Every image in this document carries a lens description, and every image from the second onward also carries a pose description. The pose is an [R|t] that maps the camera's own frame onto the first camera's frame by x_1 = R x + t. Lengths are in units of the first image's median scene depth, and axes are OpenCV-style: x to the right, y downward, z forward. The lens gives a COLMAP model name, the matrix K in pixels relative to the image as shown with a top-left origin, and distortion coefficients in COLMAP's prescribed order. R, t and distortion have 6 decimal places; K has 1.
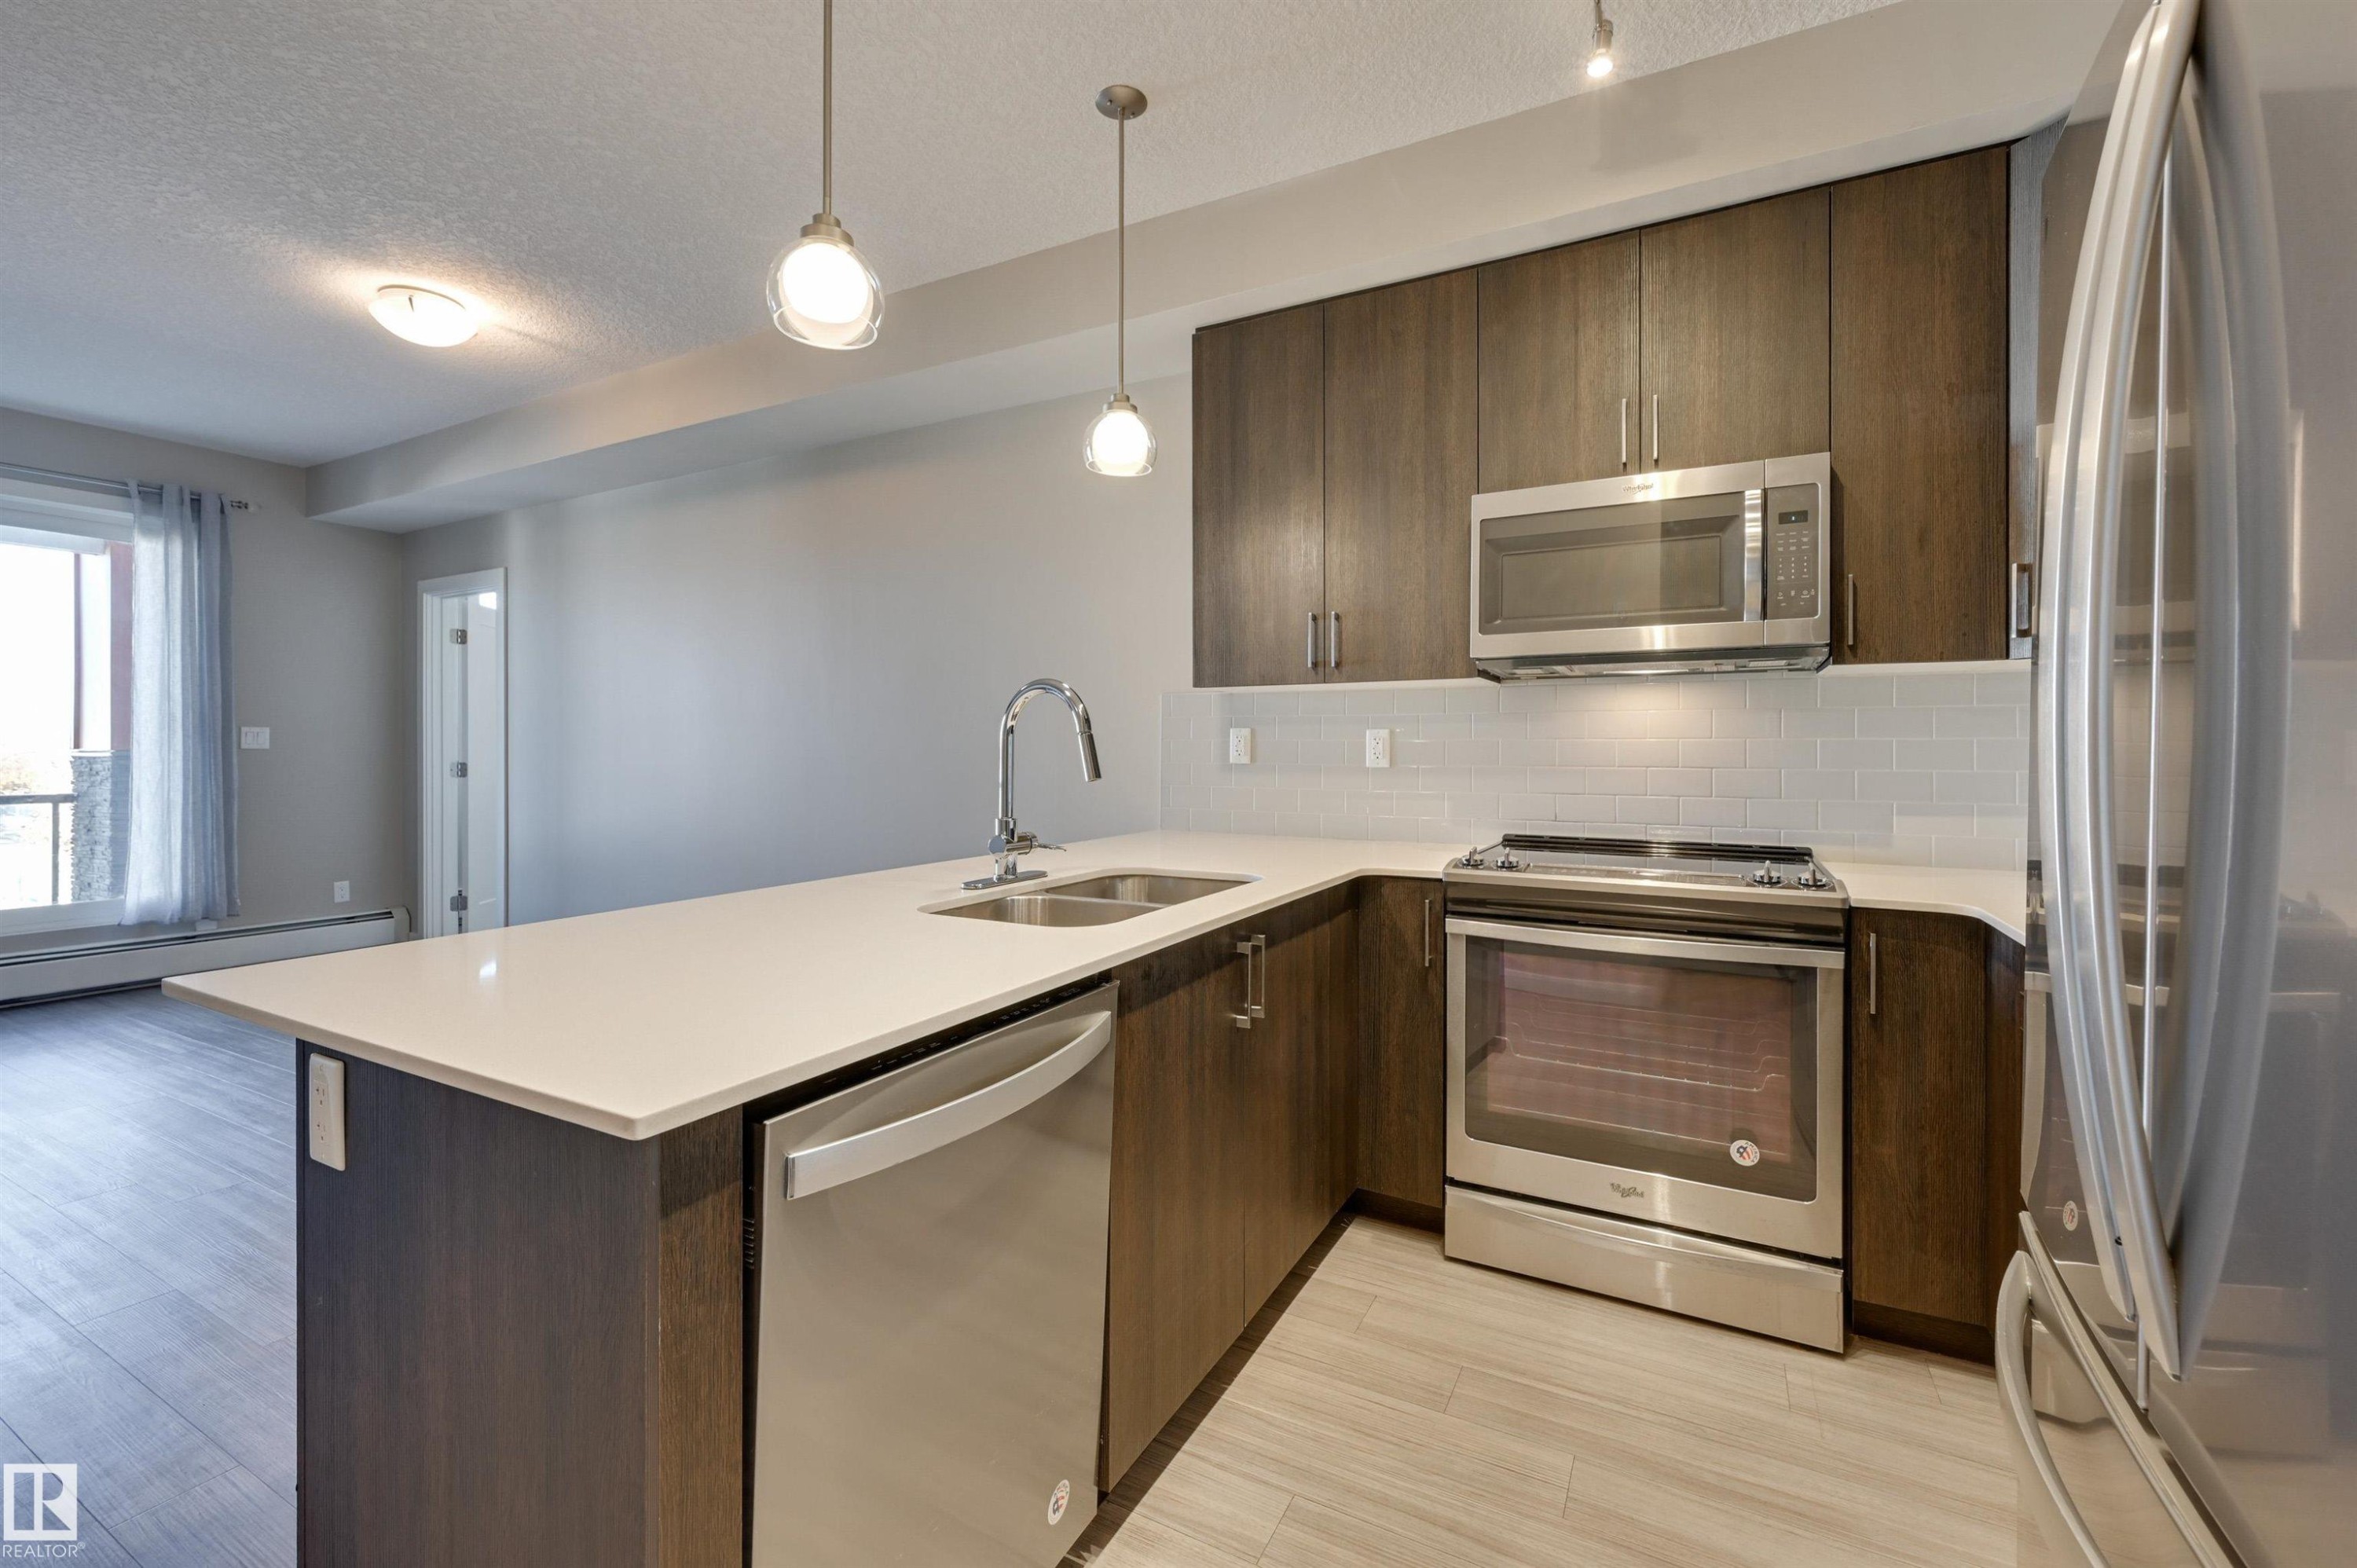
lens RADIAL K [[986.0, 0, 1172.4], [0, 986.0, 744.7], [0, 0, 1]] dist [0.005533, 0.001013]
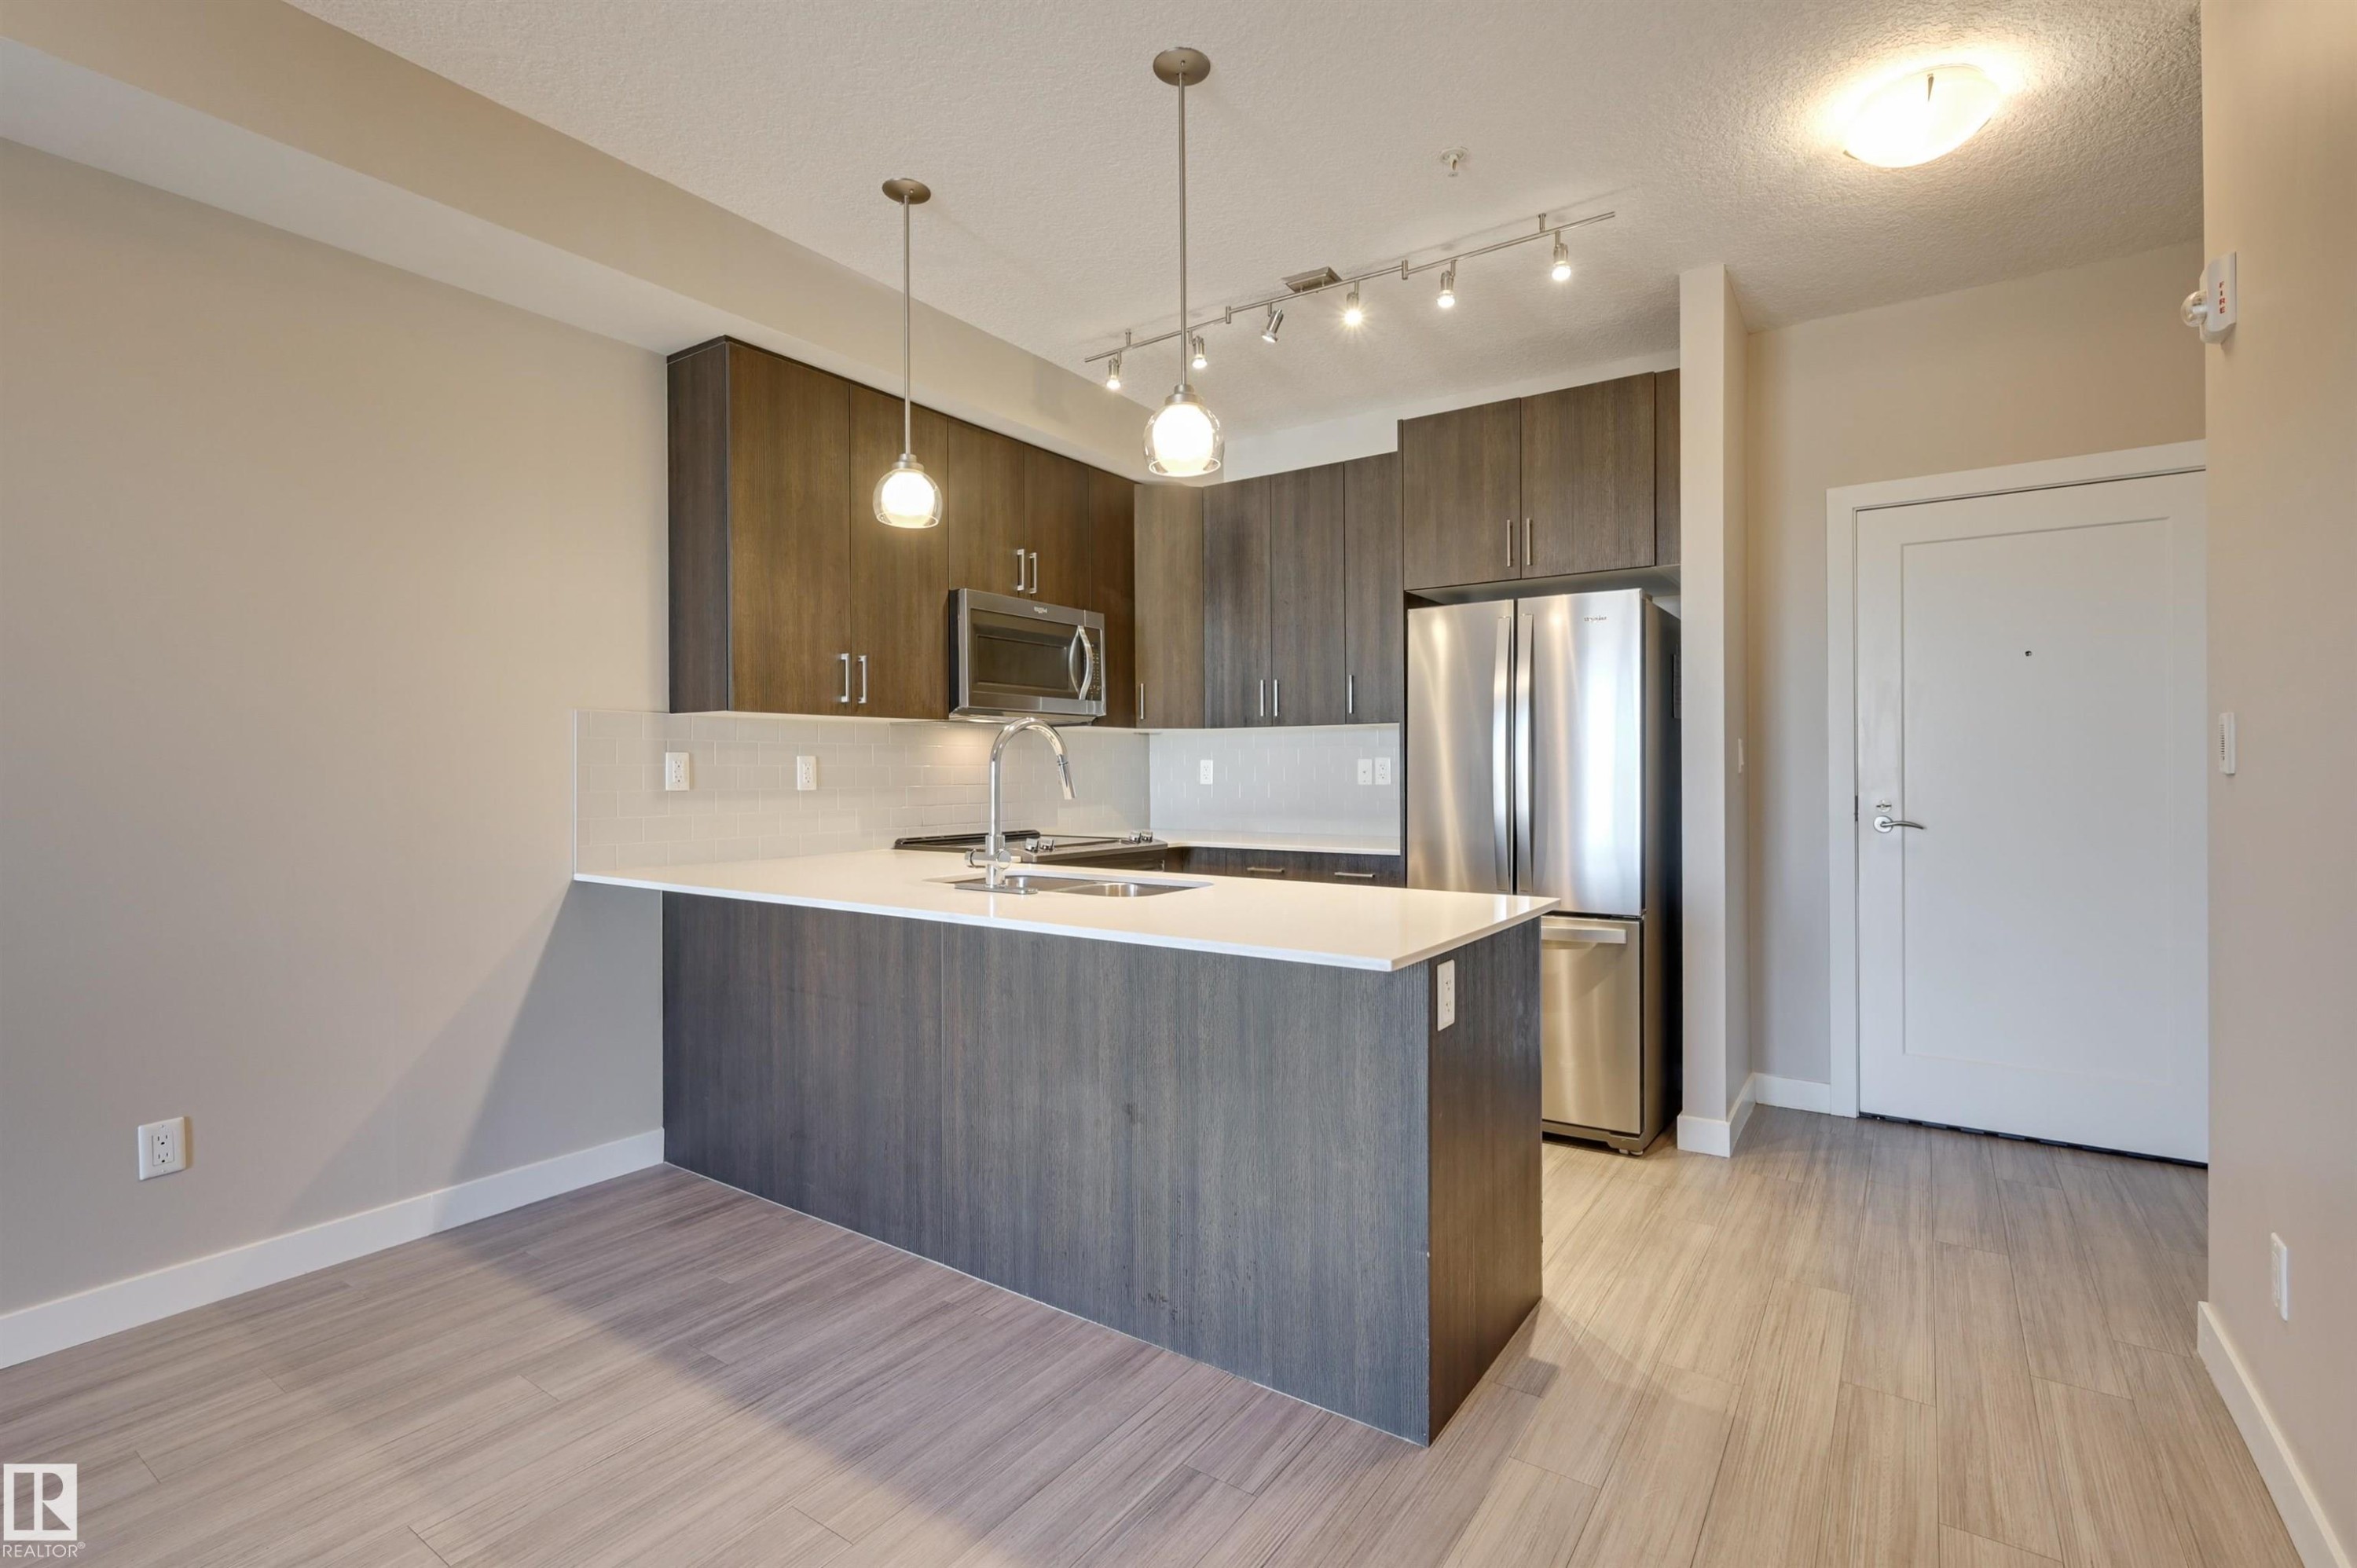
lens RADIAL K [[1049.1, 0, 1164.3], [0, 1049.1, 785.8], [0, 0, 1]] dist [0.002210, 0.000188]
pose [[0.123034, -0.015230, 0.992286, -1.277492], [0.002583, 0.999884, 0.015026, 0.001109], [-0.992399, 0.000714, 0.123059, 0.622154]]
